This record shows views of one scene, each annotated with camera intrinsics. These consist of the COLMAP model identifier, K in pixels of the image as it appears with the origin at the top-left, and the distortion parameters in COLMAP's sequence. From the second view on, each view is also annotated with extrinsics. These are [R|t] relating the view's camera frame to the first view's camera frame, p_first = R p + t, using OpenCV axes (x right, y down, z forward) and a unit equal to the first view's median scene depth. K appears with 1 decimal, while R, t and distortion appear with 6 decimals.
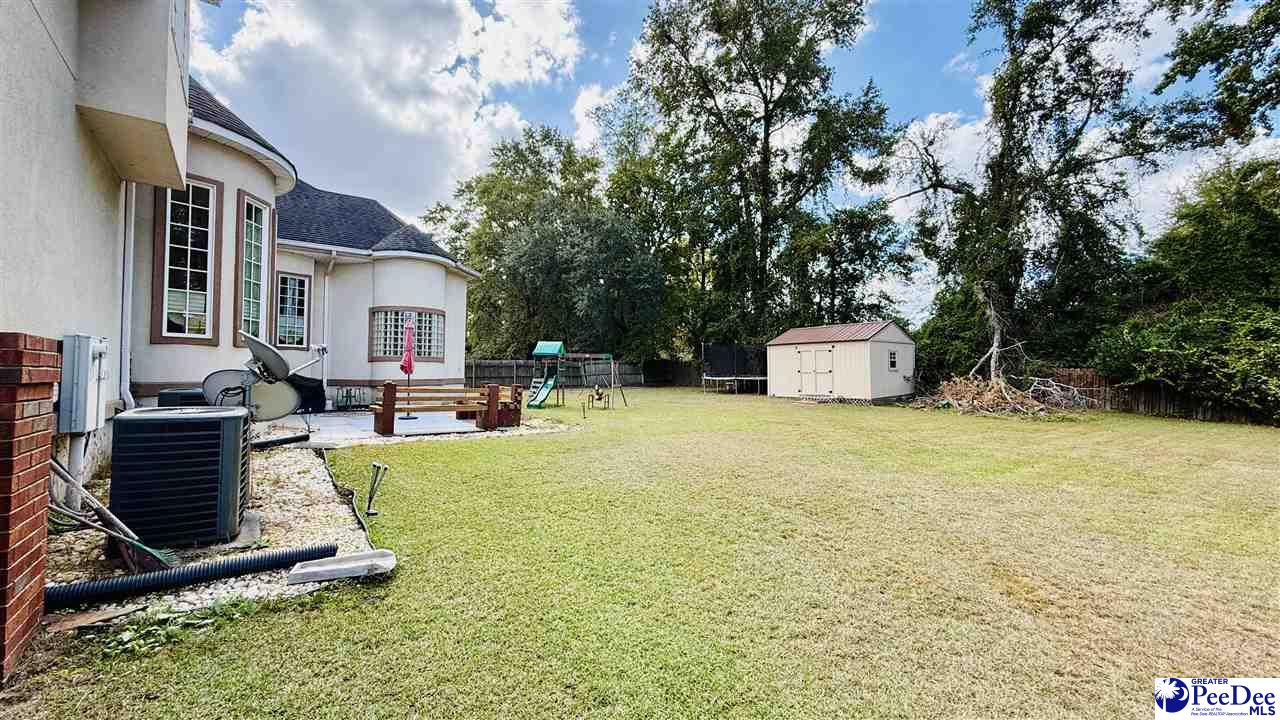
lens RADIAL K [[505.9, 0, 615.4], [0, 505.9, 358.0], [0, 0, 1]] dist [0.000917, 0.000047]
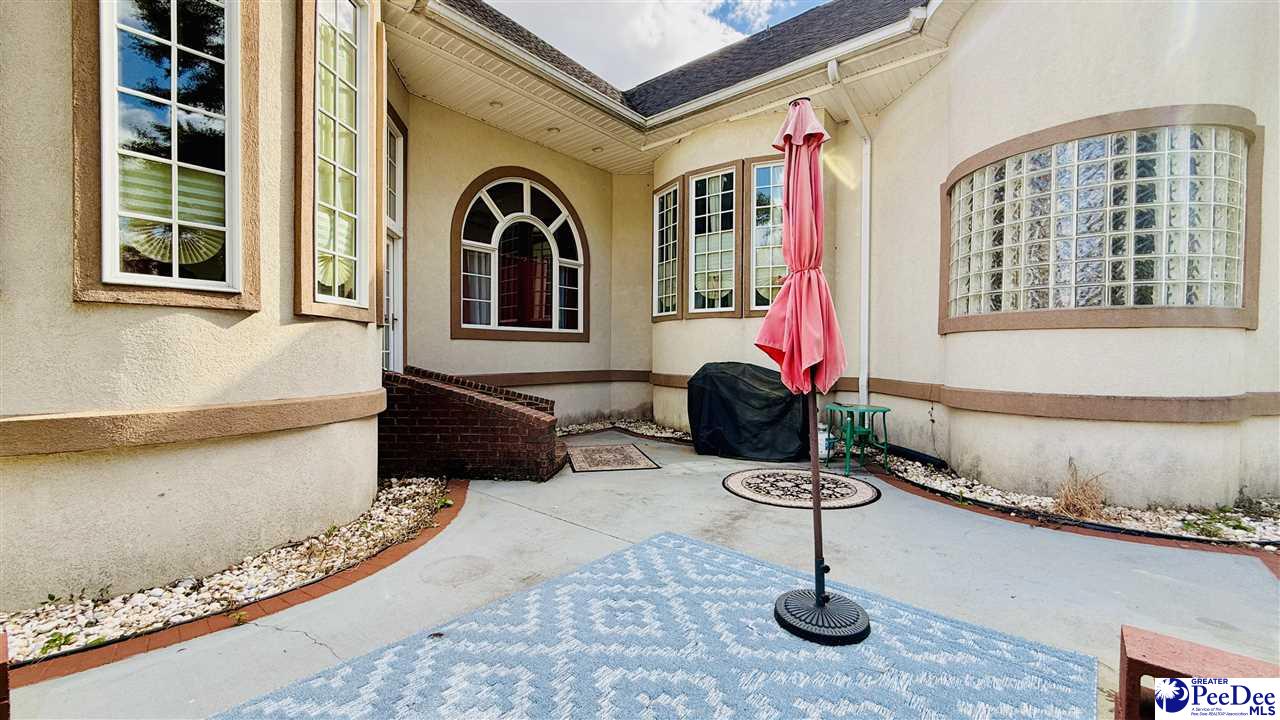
lens RADIAL K [[490.5, 0, 645.4], [0, 490.5, 385.2], [0, 0, 1]] dist [0.000754, 0.000055]
pose [[0.241677, 0.061909, -0.968380, -0.132674], [0.028836, 0.997064, 0.070939, 0.011116], [0.969928, -0.045068, 0.239182, 0.516824]]
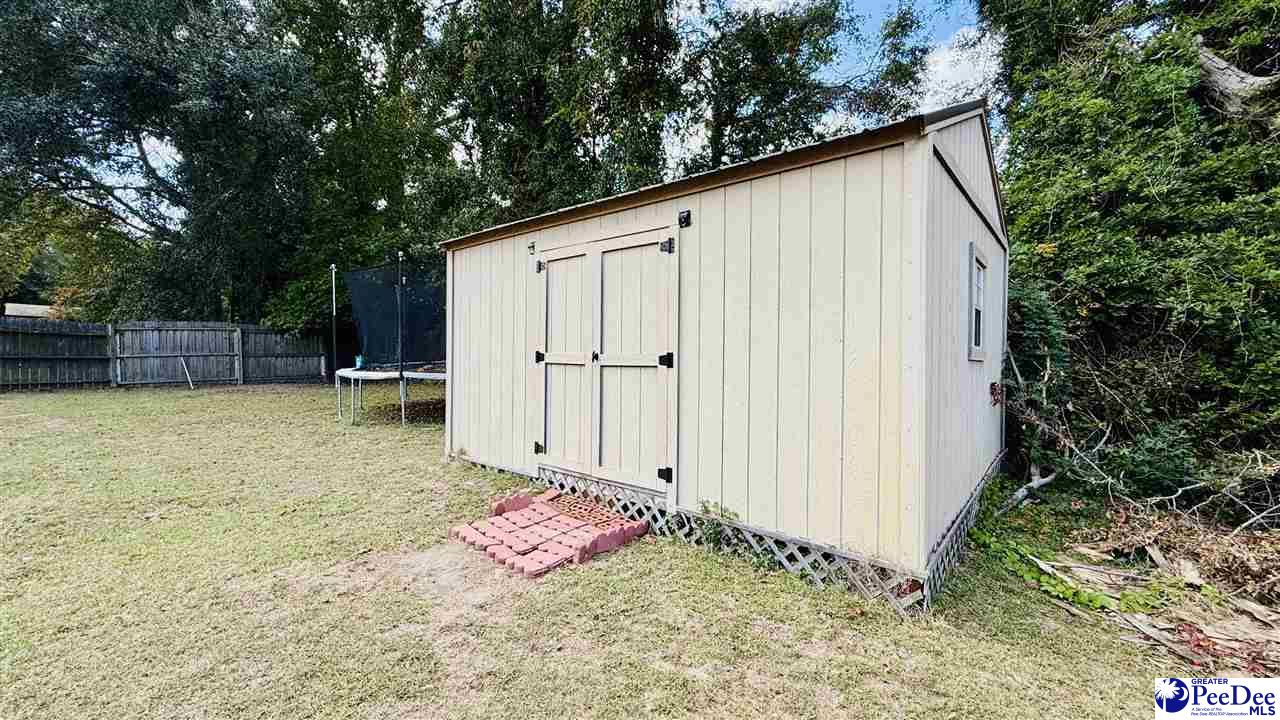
lens RADIAL K [[505.9, 0, 615.4], [0, 505.9, 358.0], [0, 0, 1]] dist [0.000917, 0.000047]
pose [[0.975688, 0.013441, 0.218752, 0.375210], [-0.021344, 0.999200, 0.033805, 0.020656], [-0.218123, -0.037652, 0.975195, 0.847232]]
